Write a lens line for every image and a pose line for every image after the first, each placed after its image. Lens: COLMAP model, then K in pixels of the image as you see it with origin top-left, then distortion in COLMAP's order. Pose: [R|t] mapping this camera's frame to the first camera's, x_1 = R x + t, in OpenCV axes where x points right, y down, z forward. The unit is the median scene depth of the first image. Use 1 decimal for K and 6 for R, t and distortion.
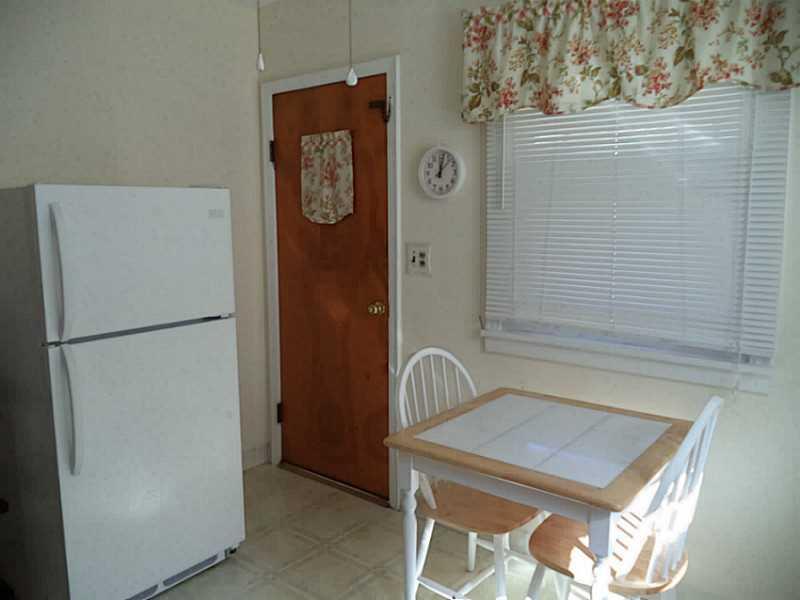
lens RADIAL K [[635.8, 0, 400.0], [0, 635.8, 300.0], [0, 0, 1]] dist [-0.027290, 0.004865]
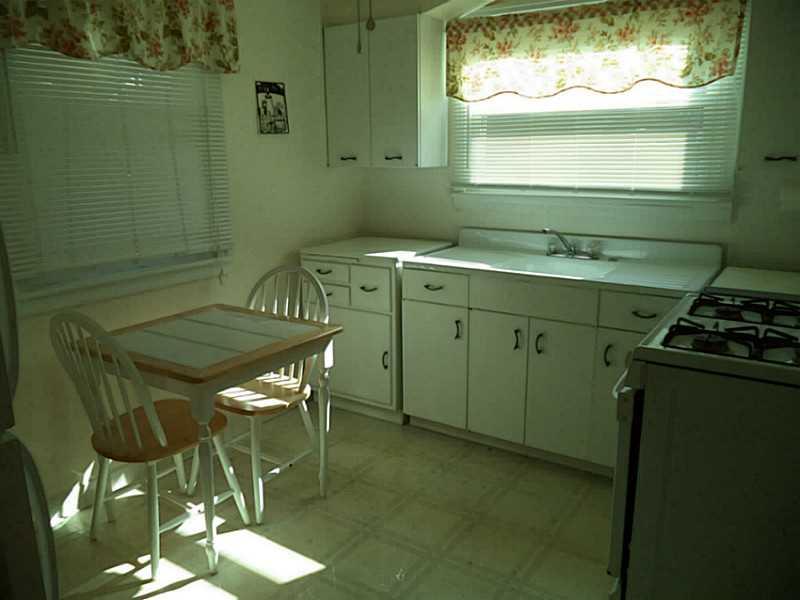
lens RADIAL K [[635.8, 0, 400.0], [0, 635.8, 300.0], [0, 0, 1]] dist [-0.027290, 0.004865]
pose [[-0.088092, -0.218883, 0.971766, -0.948284], [0.154008, 0.960836, 0.230382, -0.079619], [-0.984135, 0.169955, -0.050932, 0.664425]]
